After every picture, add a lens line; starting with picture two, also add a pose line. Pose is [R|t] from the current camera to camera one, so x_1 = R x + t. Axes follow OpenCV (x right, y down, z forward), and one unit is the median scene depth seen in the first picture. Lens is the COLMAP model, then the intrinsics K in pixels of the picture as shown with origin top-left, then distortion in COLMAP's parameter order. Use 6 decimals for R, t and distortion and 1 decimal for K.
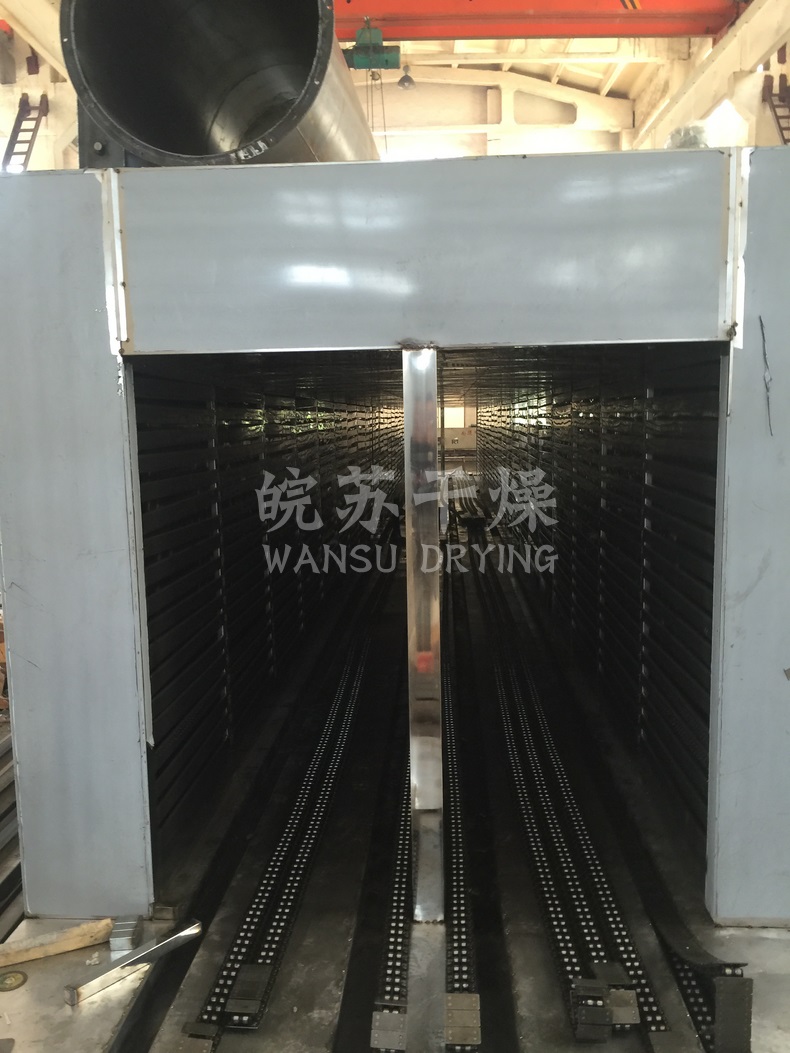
lens RADIAL K [[912.7, 0, 396.4], [0, 912.7, 551.5], [0, 0, 1]] dist [0.078312, -0.128085]
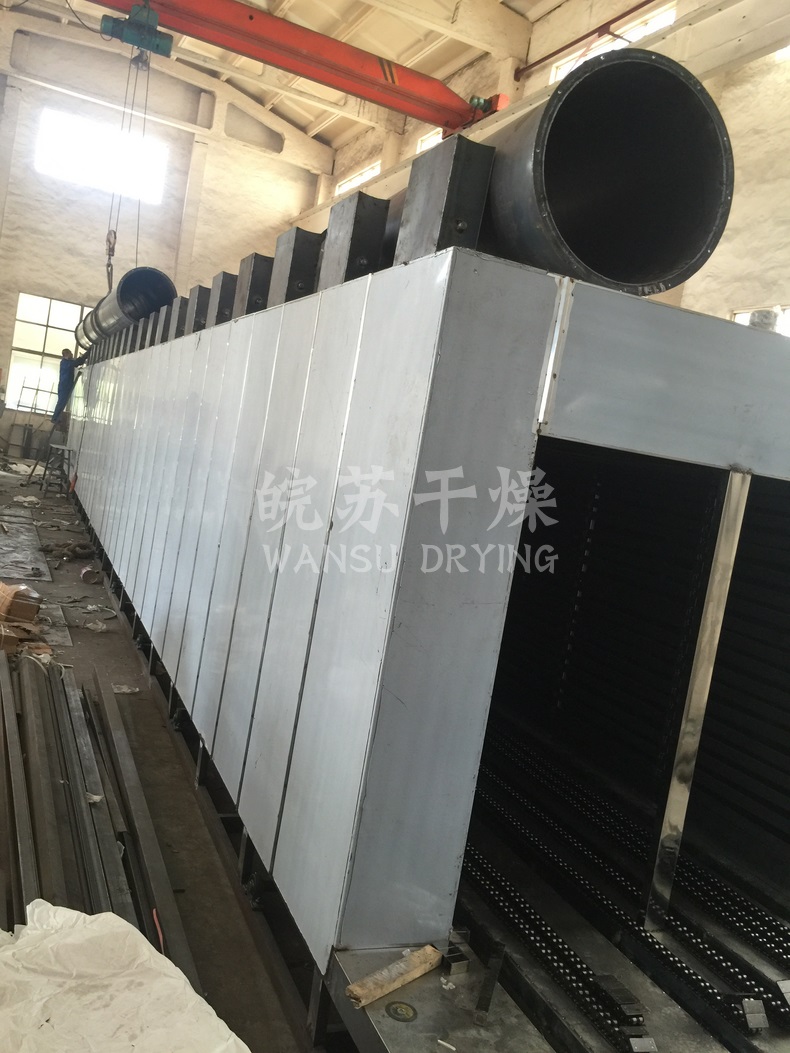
lens RADIAL K [[926.0, 0, 395.0], [0, 926.0, 526.5], [0, 0, 1]] dist [0.094456, -0.159866]
pose [[0.880696, 0.130540, 0.455339, -0.119823], [-0.116307, 0.991443, -0.059278, -0.001603], [-0.459181, -0.000753, 0.888342, 0.008052]]
